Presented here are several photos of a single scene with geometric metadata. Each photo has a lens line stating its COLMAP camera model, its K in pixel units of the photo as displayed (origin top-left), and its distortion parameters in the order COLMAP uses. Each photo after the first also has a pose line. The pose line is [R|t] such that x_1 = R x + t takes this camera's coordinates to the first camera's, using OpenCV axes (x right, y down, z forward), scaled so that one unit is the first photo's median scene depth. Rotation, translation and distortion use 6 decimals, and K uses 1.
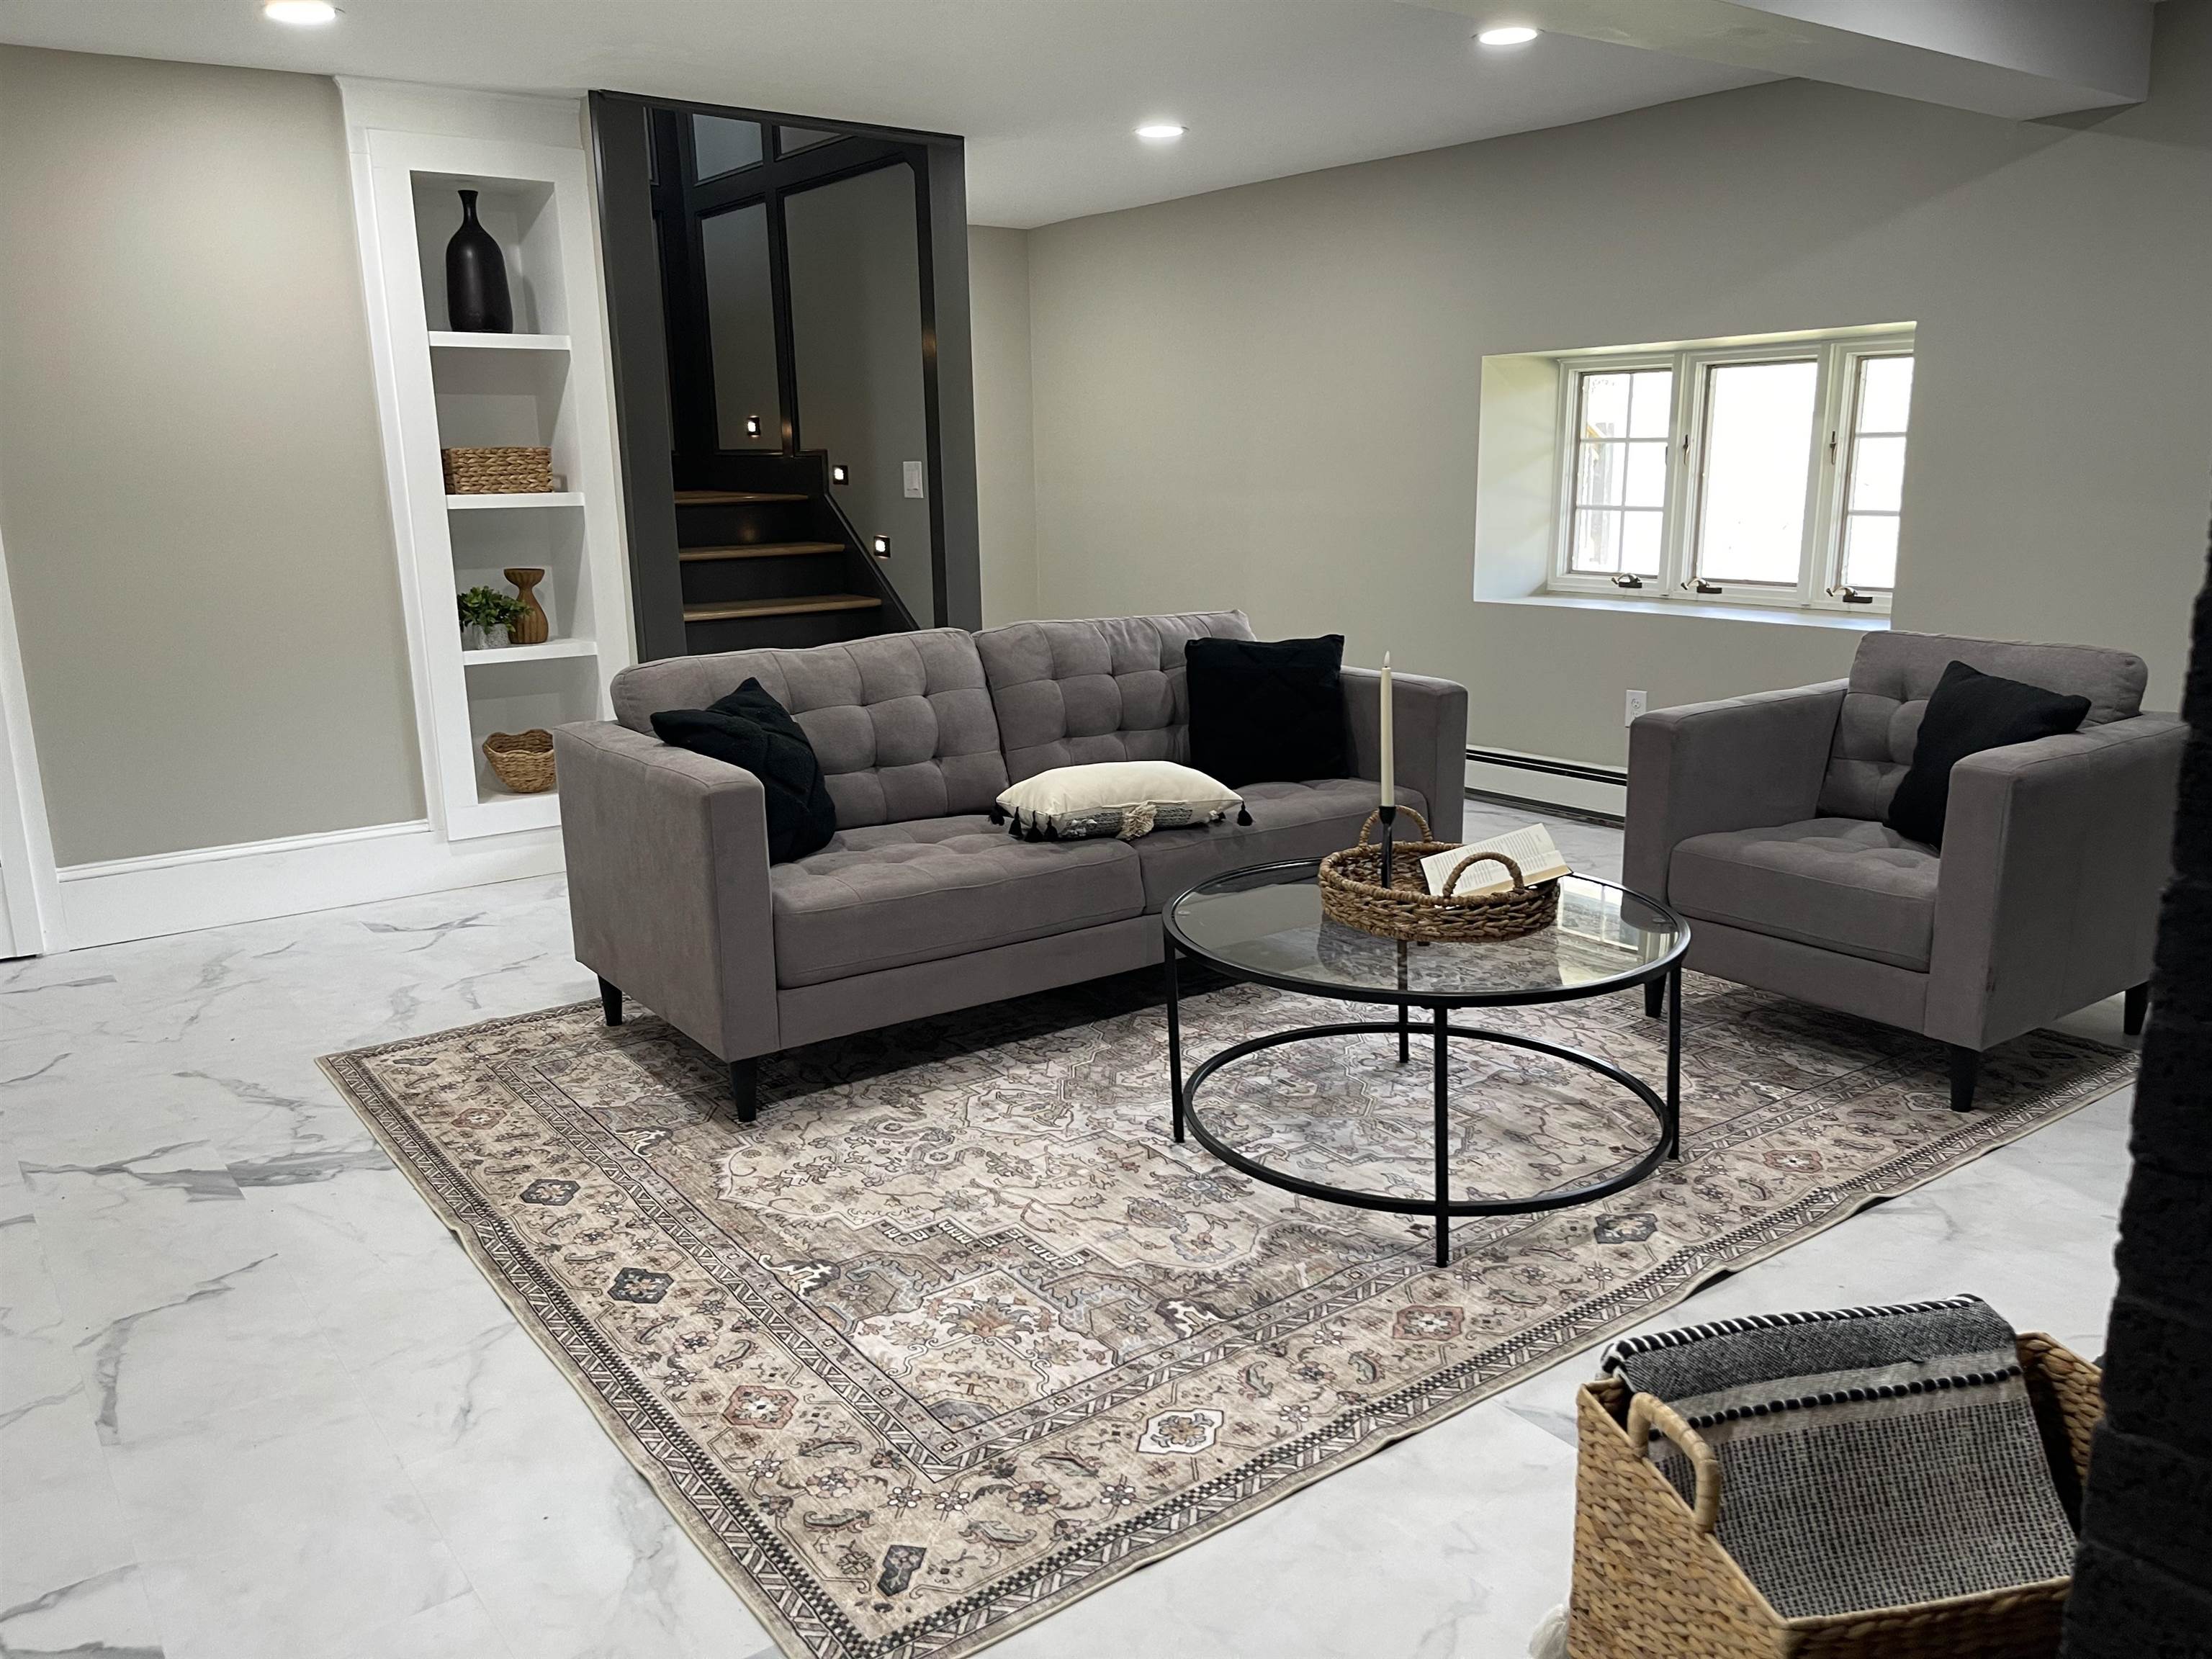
lens RADIAL K [[1668.1, 0, 1097.9], [0, 1668.1, 827.5], [0, 0, 1]] dist [0.054359, -0.080242]
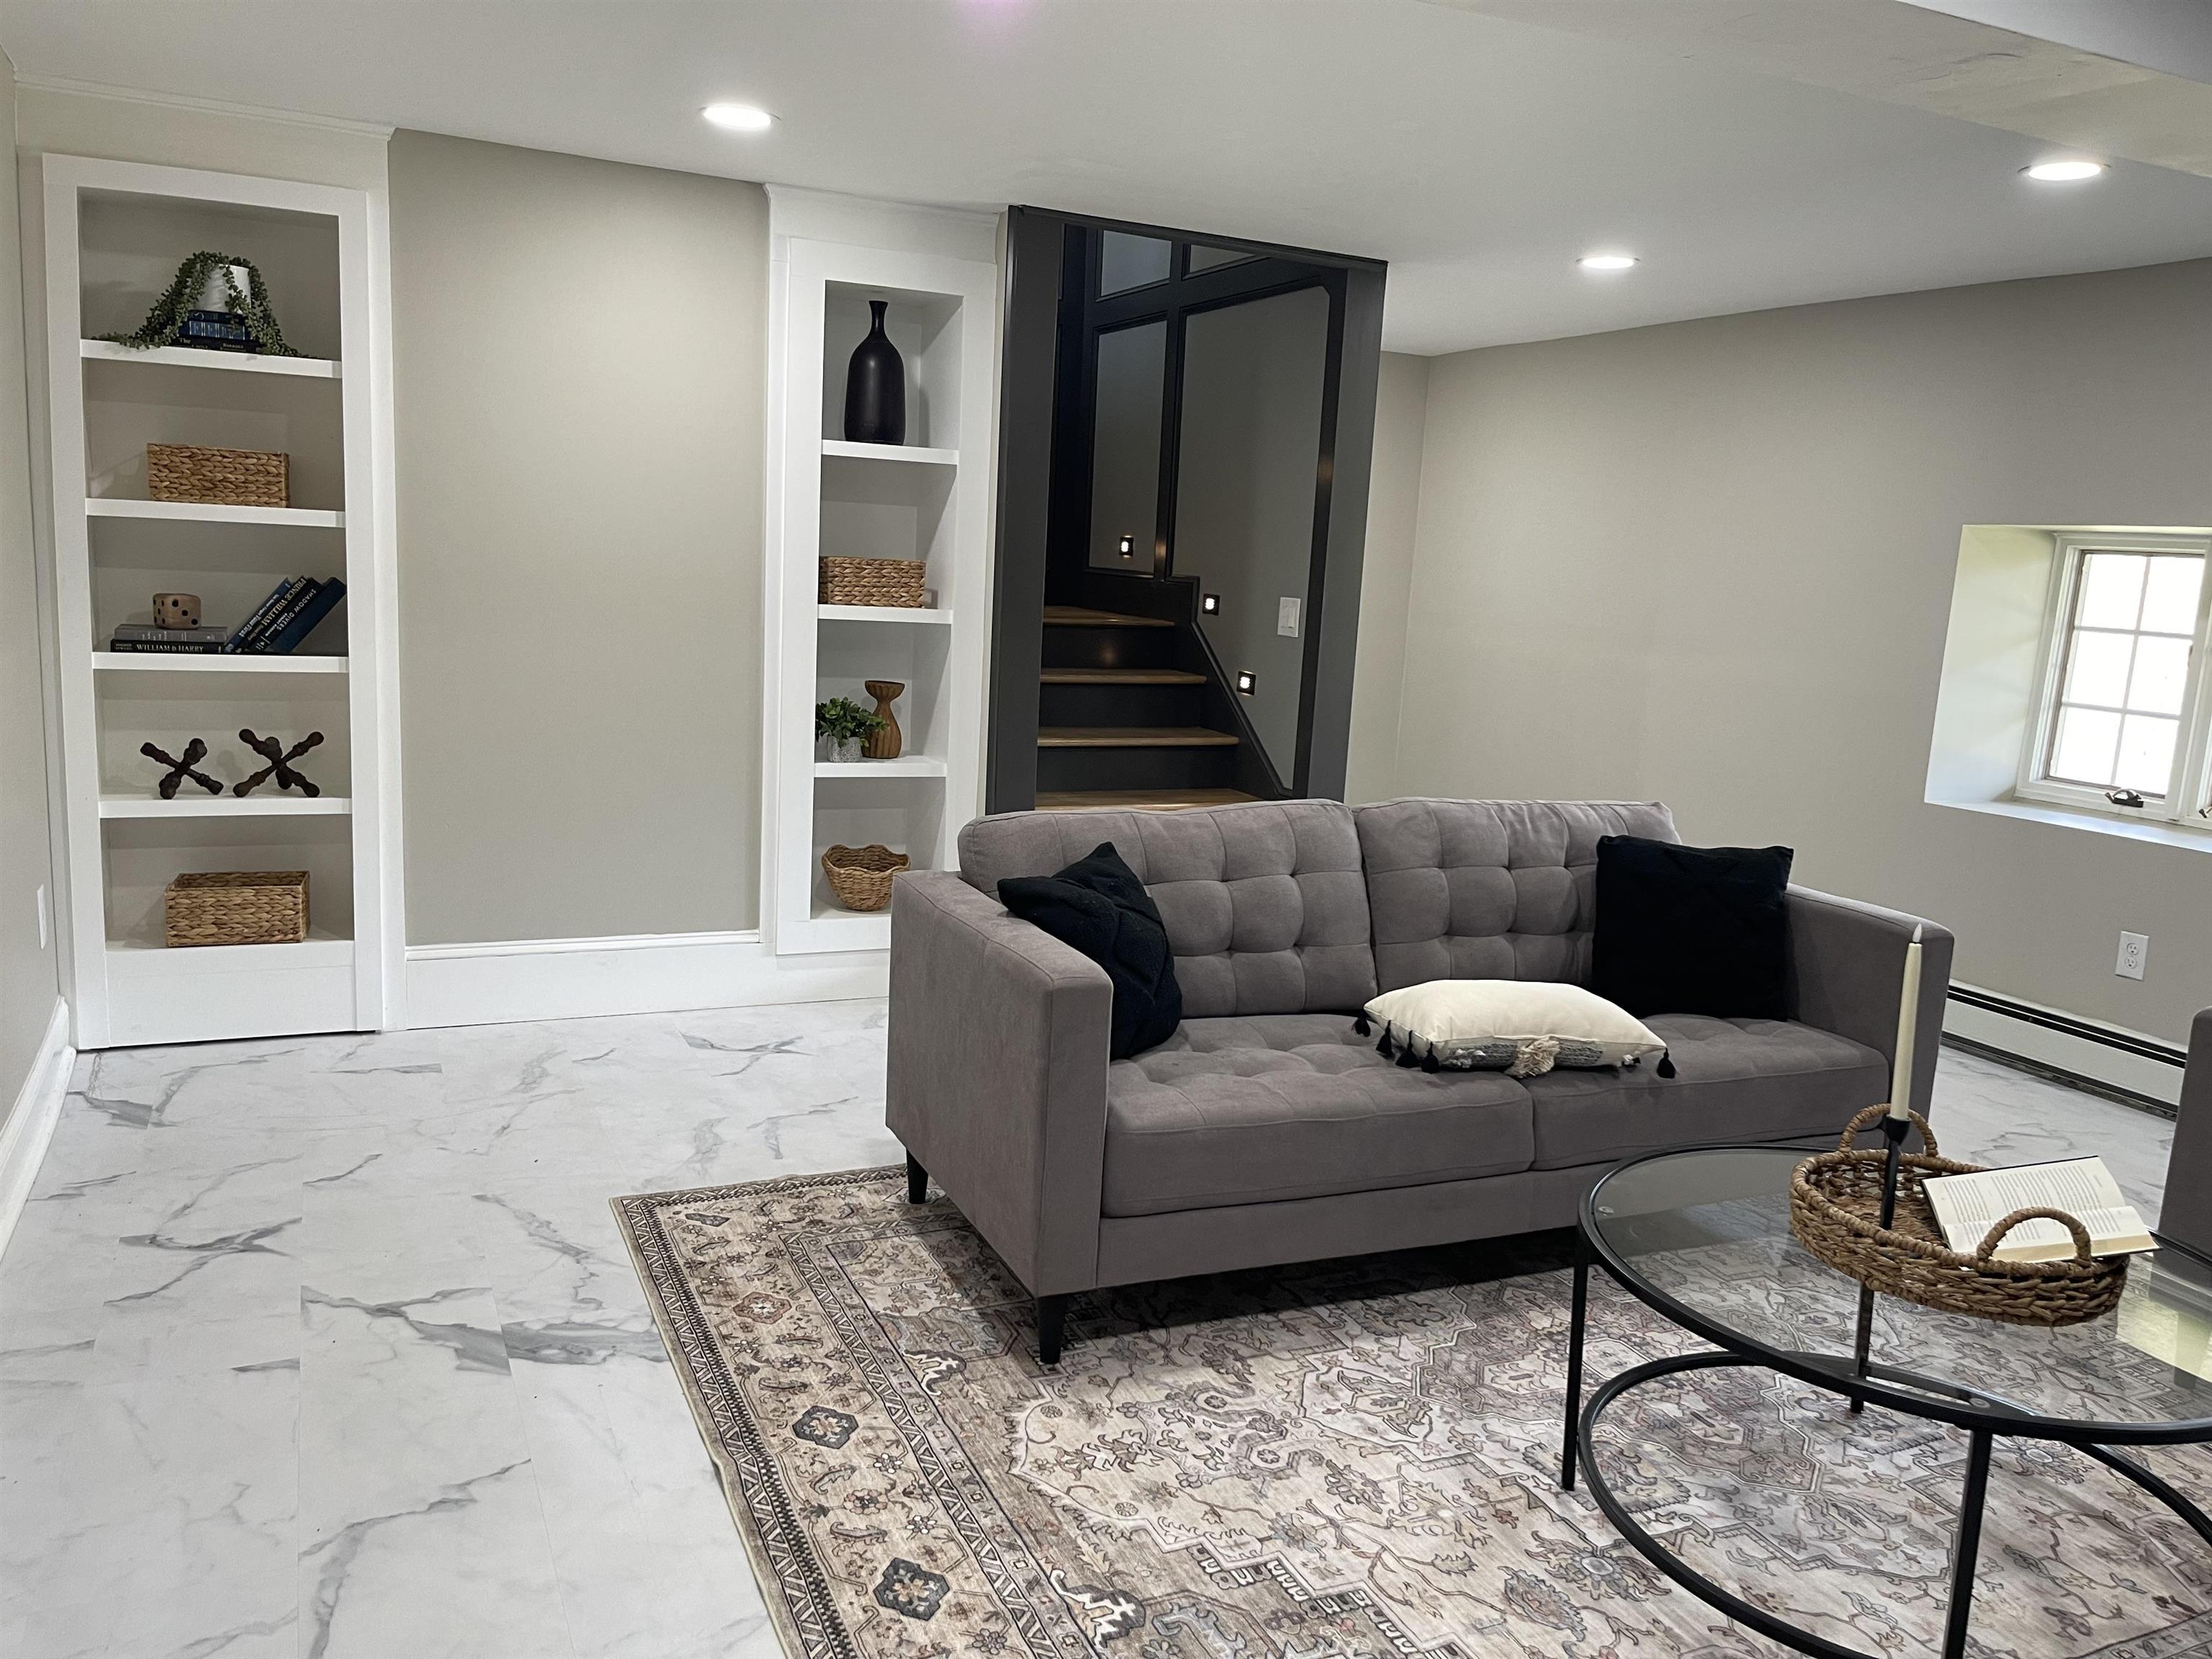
lens RADIAL K [[1668.1, 0, 1051.7], [0, 1668.1, 822.6], [0, 0, 1]] dist [0.054359, -0.080242]
pose [[0.971092, 0.104067, -0.214825, -0.042757], [-0.117510, 0.991774, -0.050748, -0.048912], [0.207777, 0.074525, 0.975333, 0.111700]]
